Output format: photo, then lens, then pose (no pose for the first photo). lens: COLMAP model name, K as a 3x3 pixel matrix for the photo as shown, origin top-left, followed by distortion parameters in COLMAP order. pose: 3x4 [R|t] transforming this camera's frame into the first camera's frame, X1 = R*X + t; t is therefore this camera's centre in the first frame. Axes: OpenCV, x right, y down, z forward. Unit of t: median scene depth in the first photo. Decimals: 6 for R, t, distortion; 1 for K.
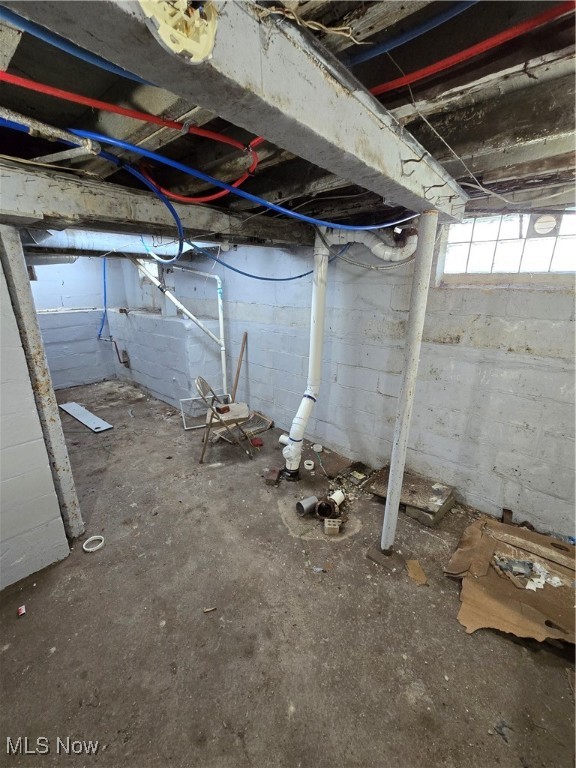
lens RADIAL K [[317.3, 0, 287.2], [0, 317.3, 383.5], [0, 0, 1]] dist [0.000810, -0.000378]
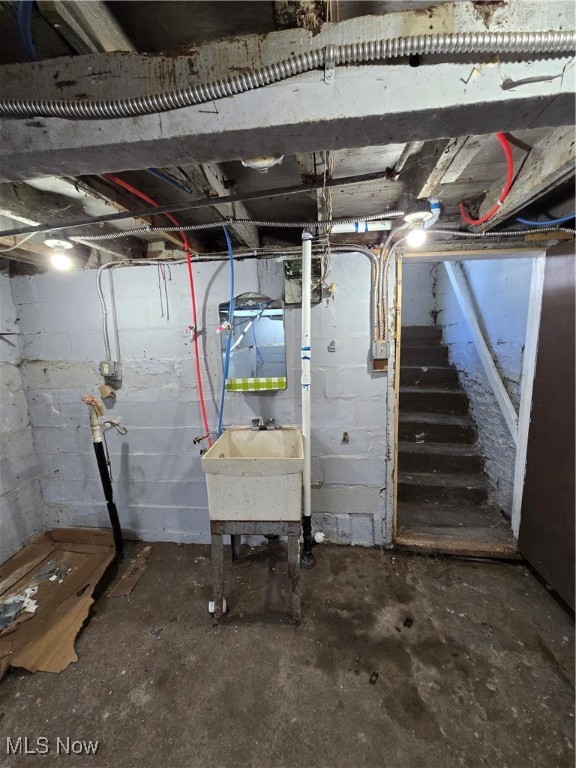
lens RADIAL K [[317.3, 0, 289.7], [0, 317.3, 383.0], [0, 0, 1]] dist [0.000810, -0.000378]
pose [[-0.547600, -0.116623, 0.828573, -0.556203], [0.277000, 0.909137, 0.311031, -0.147087], [-0.789560, 0.399835, -0.465539, 0.612702]]
